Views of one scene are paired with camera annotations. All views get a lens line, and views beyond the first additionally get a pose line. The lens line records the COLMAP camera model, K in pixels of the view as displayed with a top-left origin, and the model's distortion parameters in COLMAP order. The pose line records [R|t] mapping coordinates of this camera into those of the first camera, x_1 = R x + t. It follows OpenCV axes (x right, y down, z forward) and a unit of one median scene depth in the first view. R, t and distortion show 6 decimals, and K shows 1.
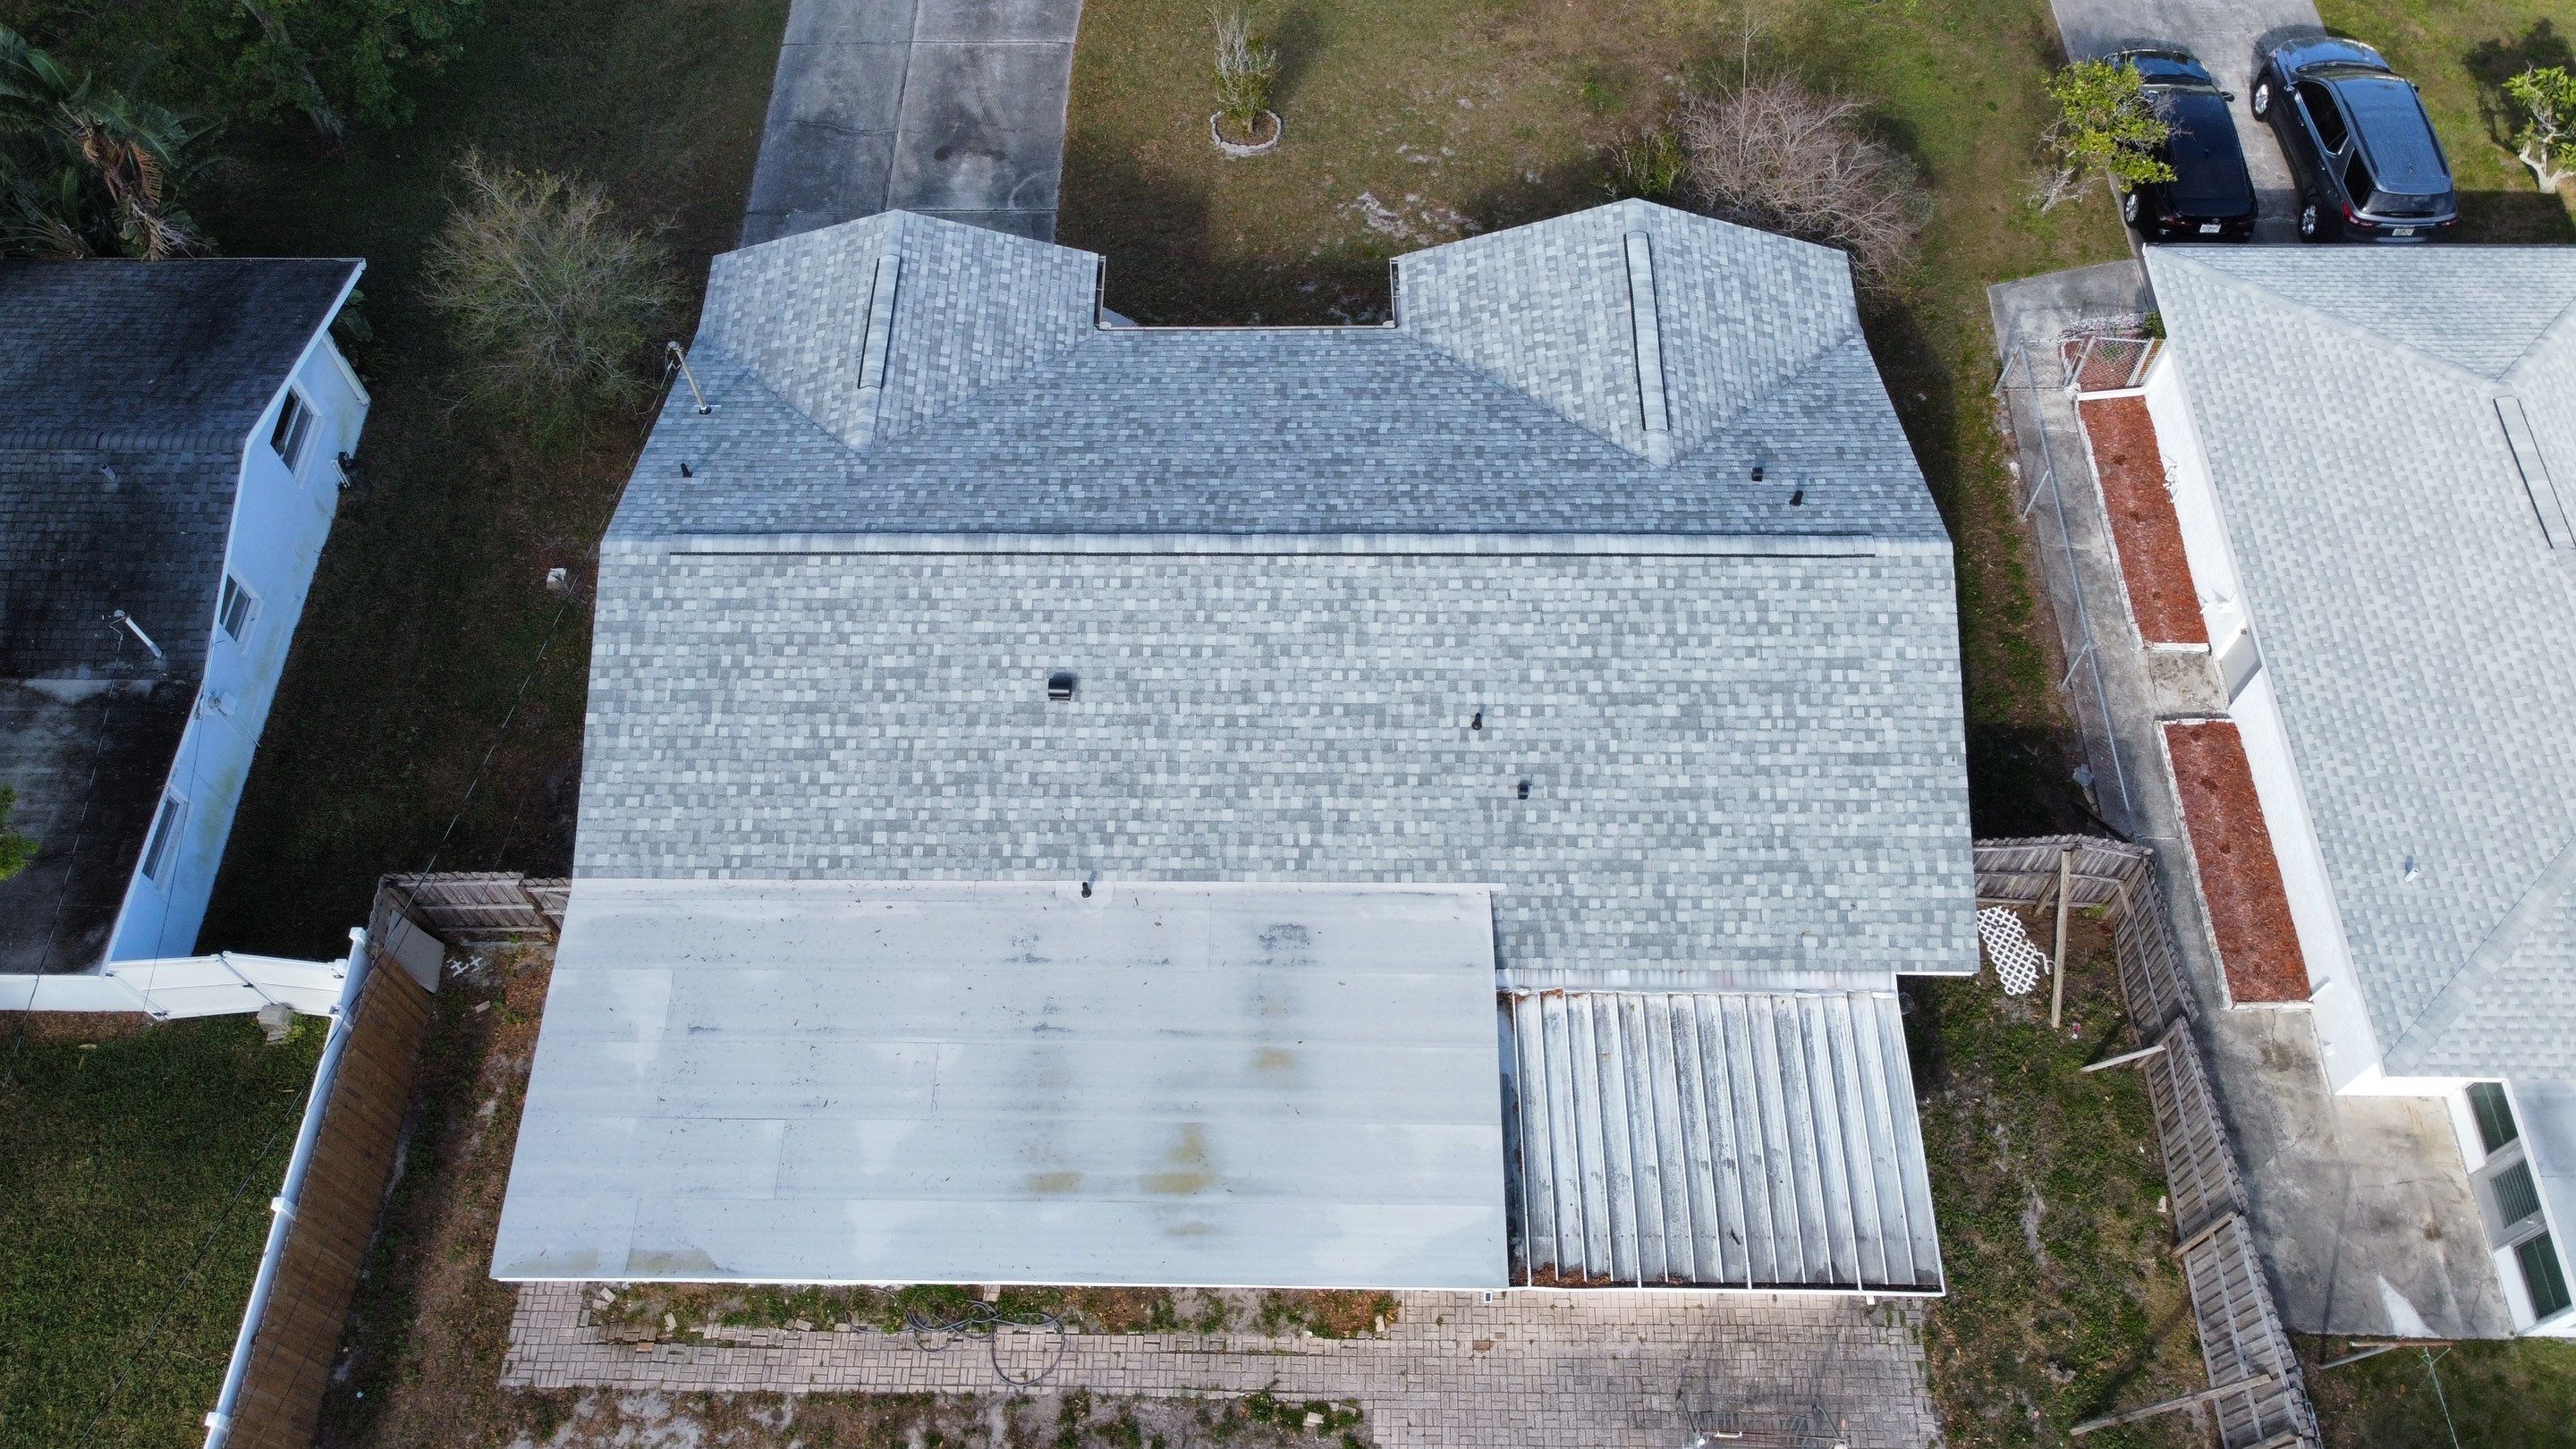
lens RADIAL K [[1944.8, 0, 1248.1], [0, 1944.8, 698.5], [0, 0, 1]] dist [0.004705, -0.035527]
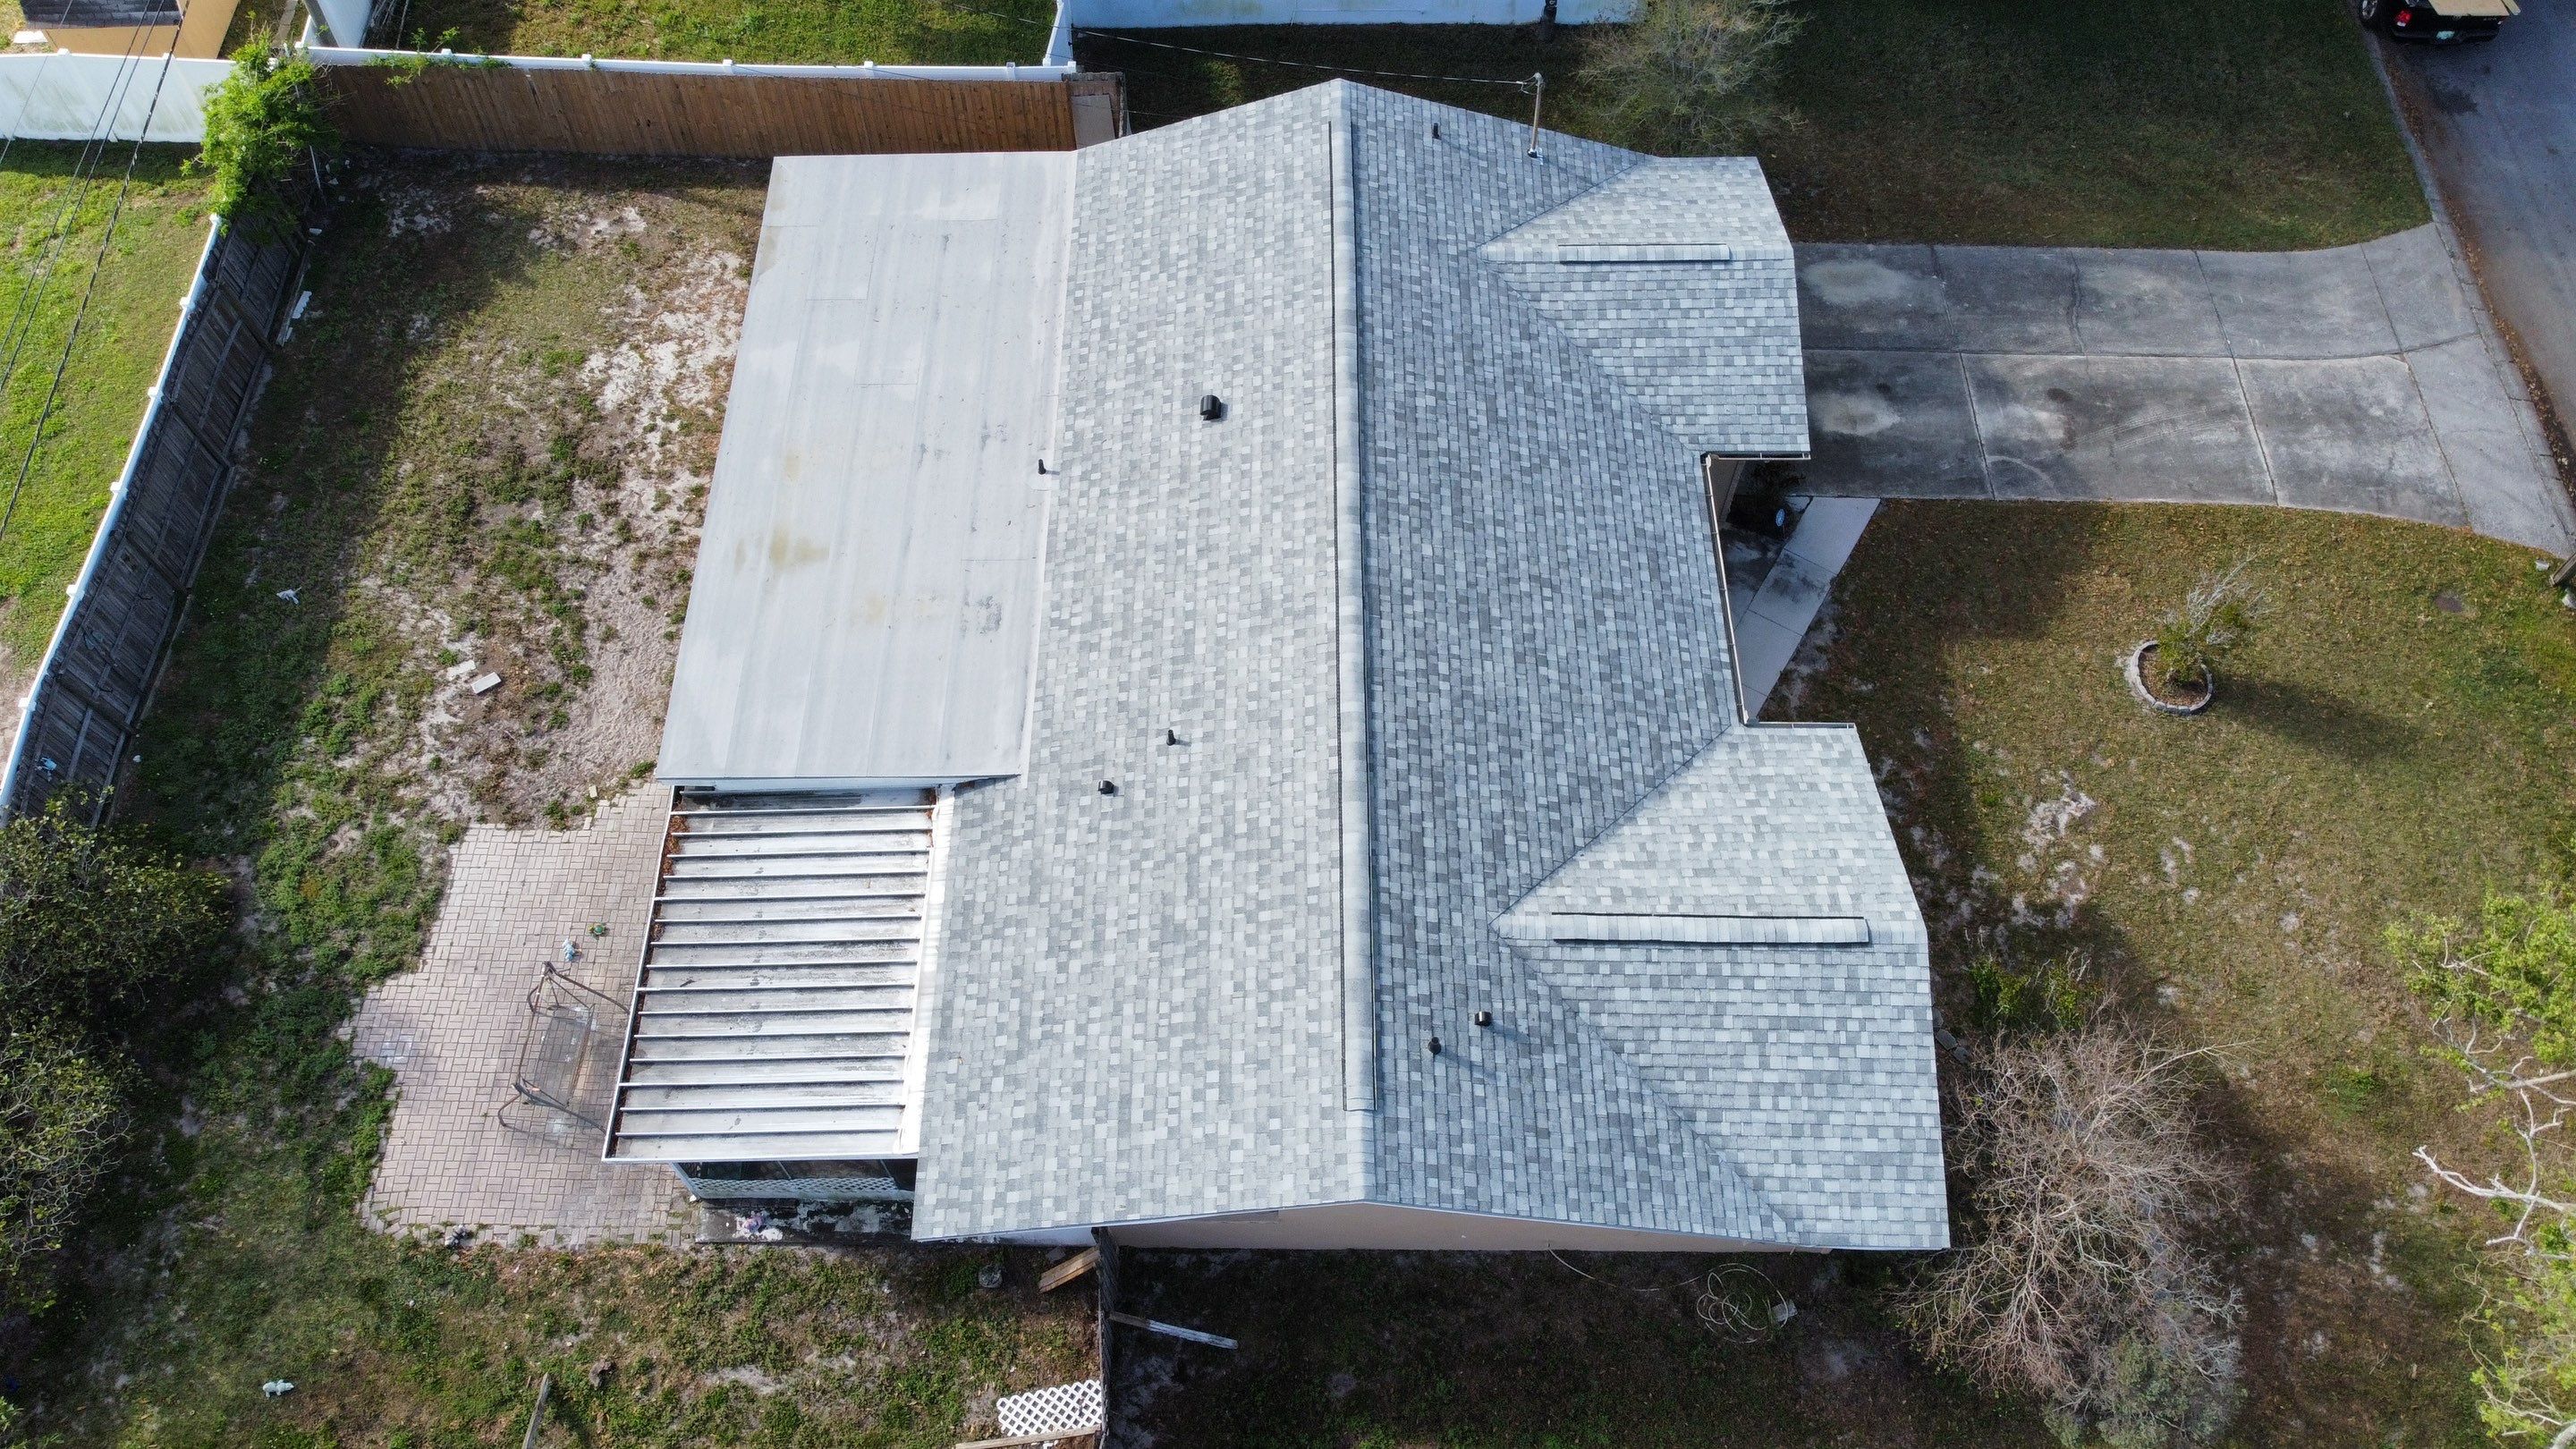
lens RADIAL K [[1938.4, 0, 1250.9], [0, 1938.4, 701.4], [0, 0, 1]] dist [0.007067, -0.007942]
pose [[0.007939, 0.865611, -0.500655, 0.588939], [-0.845048, 0.273490, 0.459452, -0.476541], [0.534631, 0.419430, 0.733654, 0.270504]]
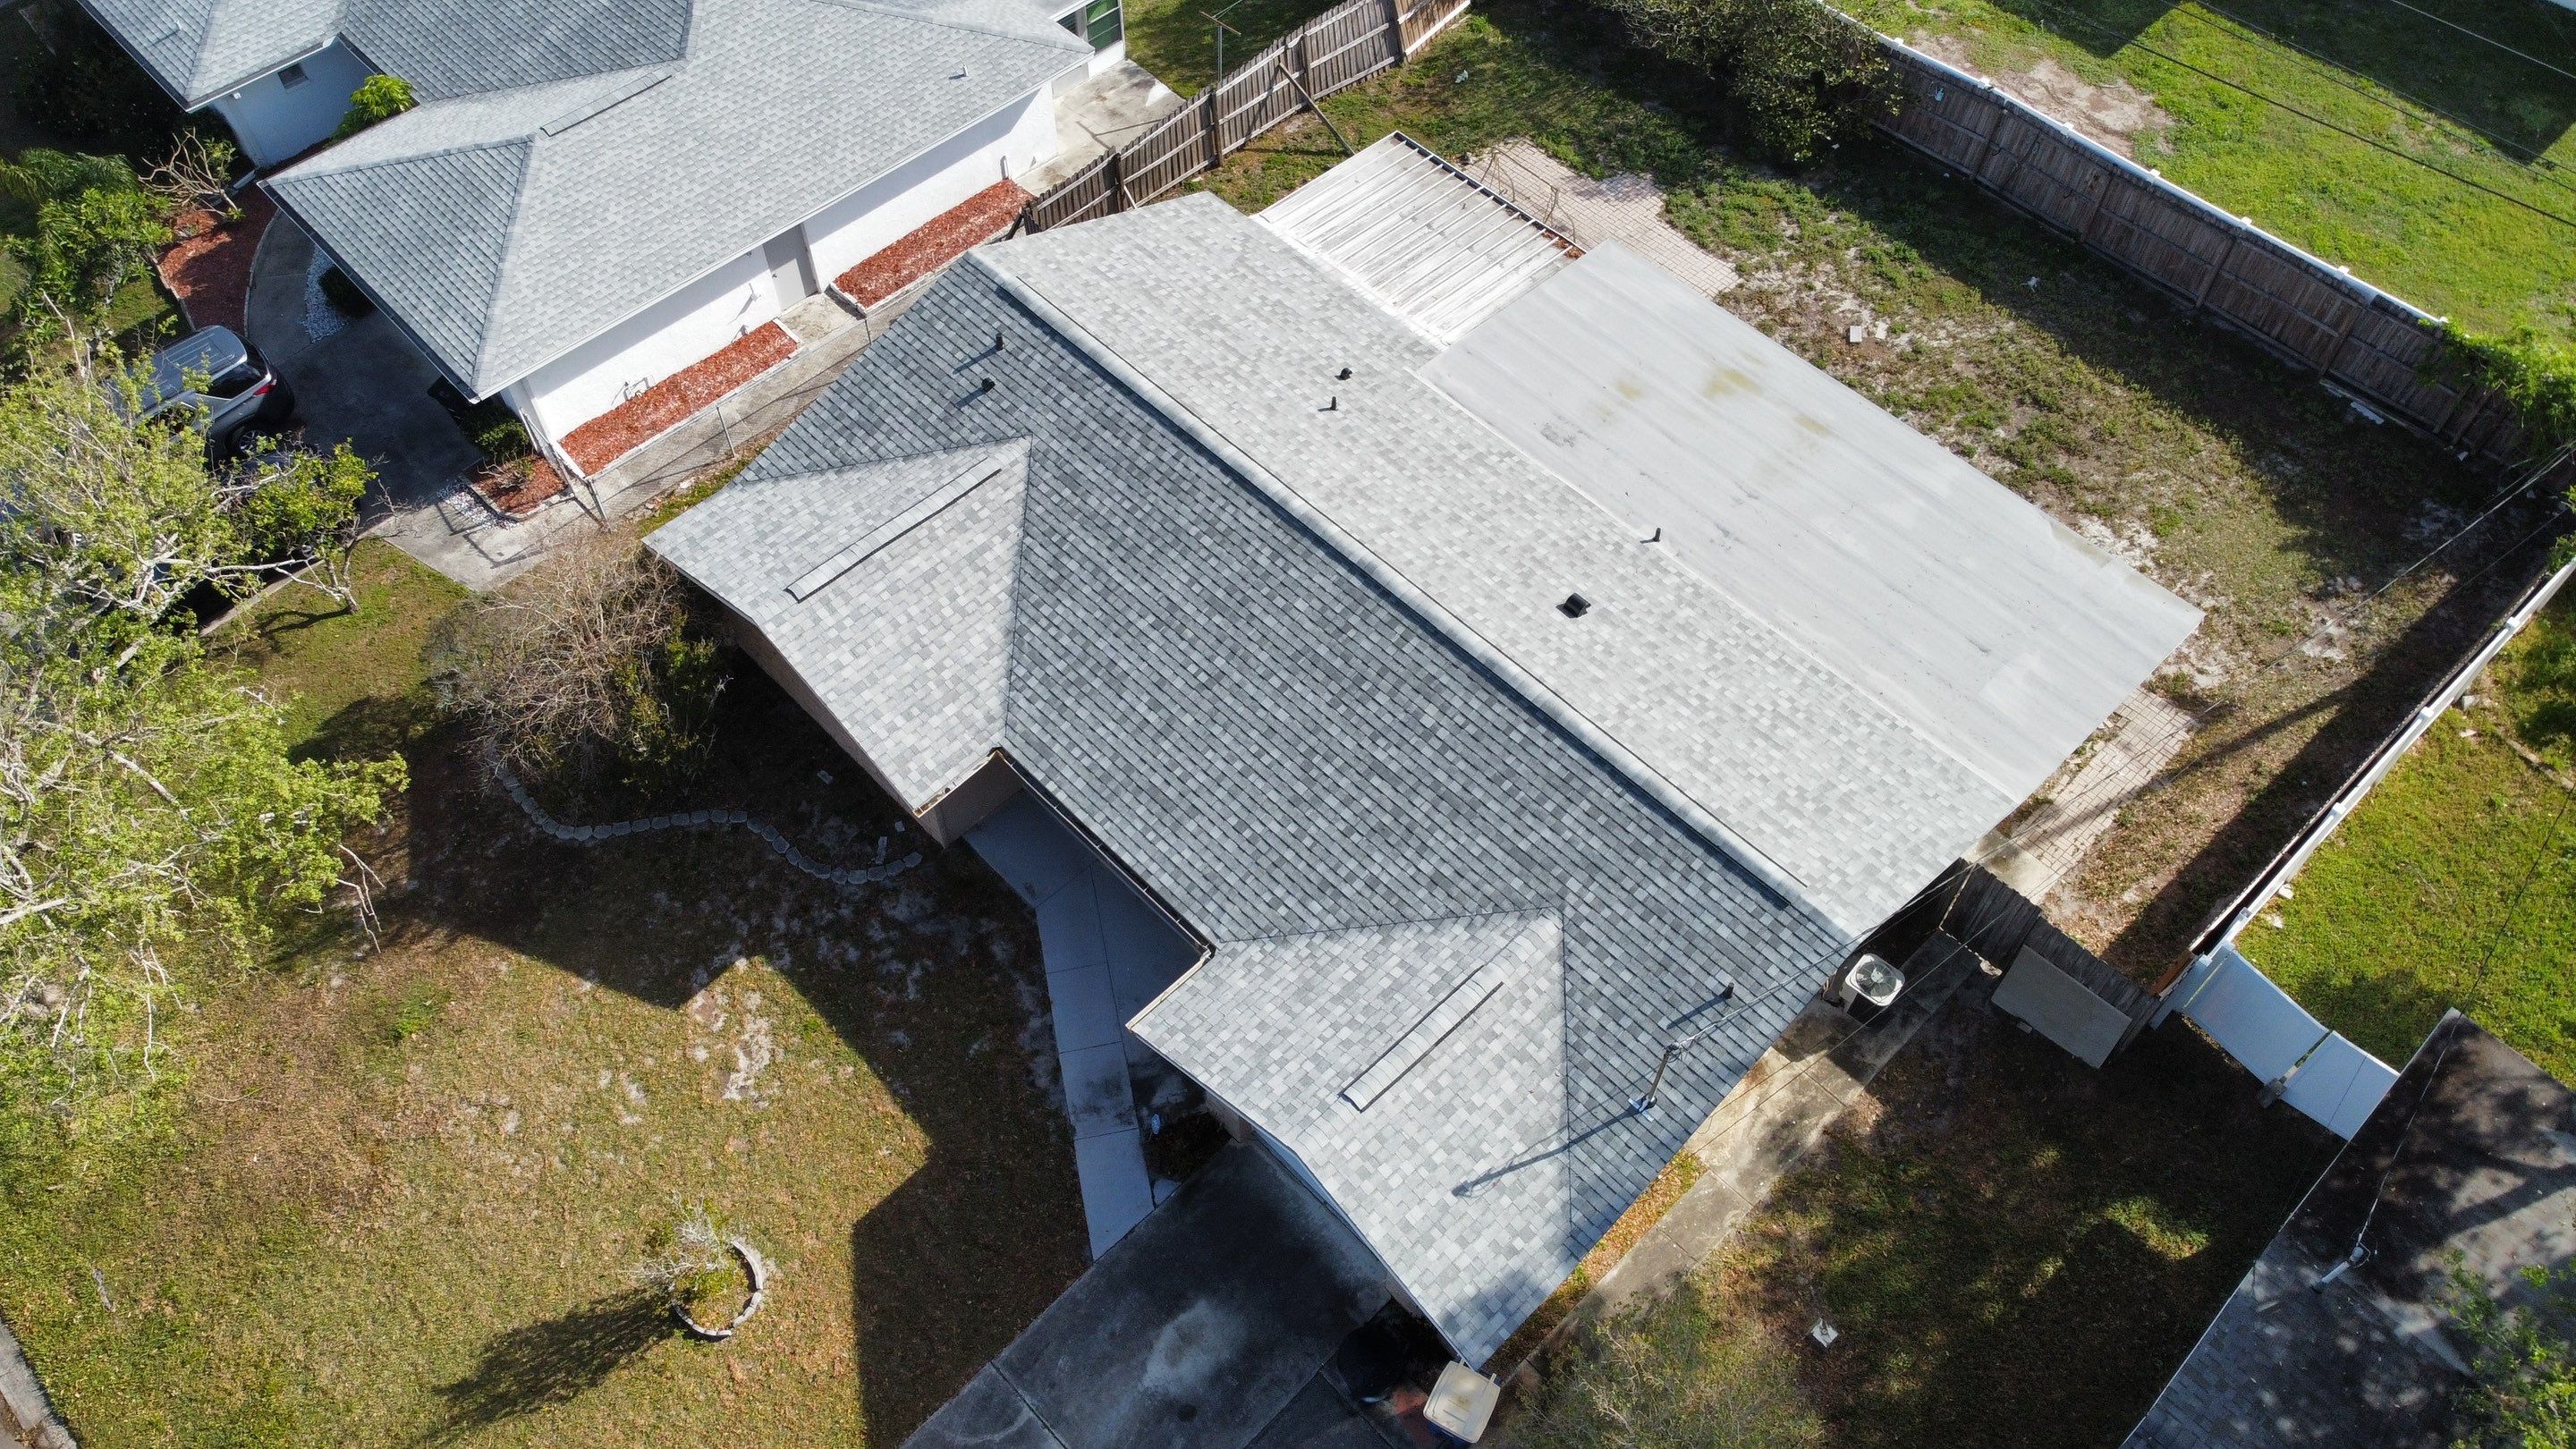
lens RADIAL K [[1939.9, 0, 1248.7], [0, 1939.9, 699.1], [0, 0, 1]] dist [0.010797, -0.052024]
pose [[-0.698296, -0.561235, 0.444294, -0.481933], [0.625866, -0.177489, 0.759467, -0.963201], [-0.347382, 0.808401, 0.475198, 0.570349]]
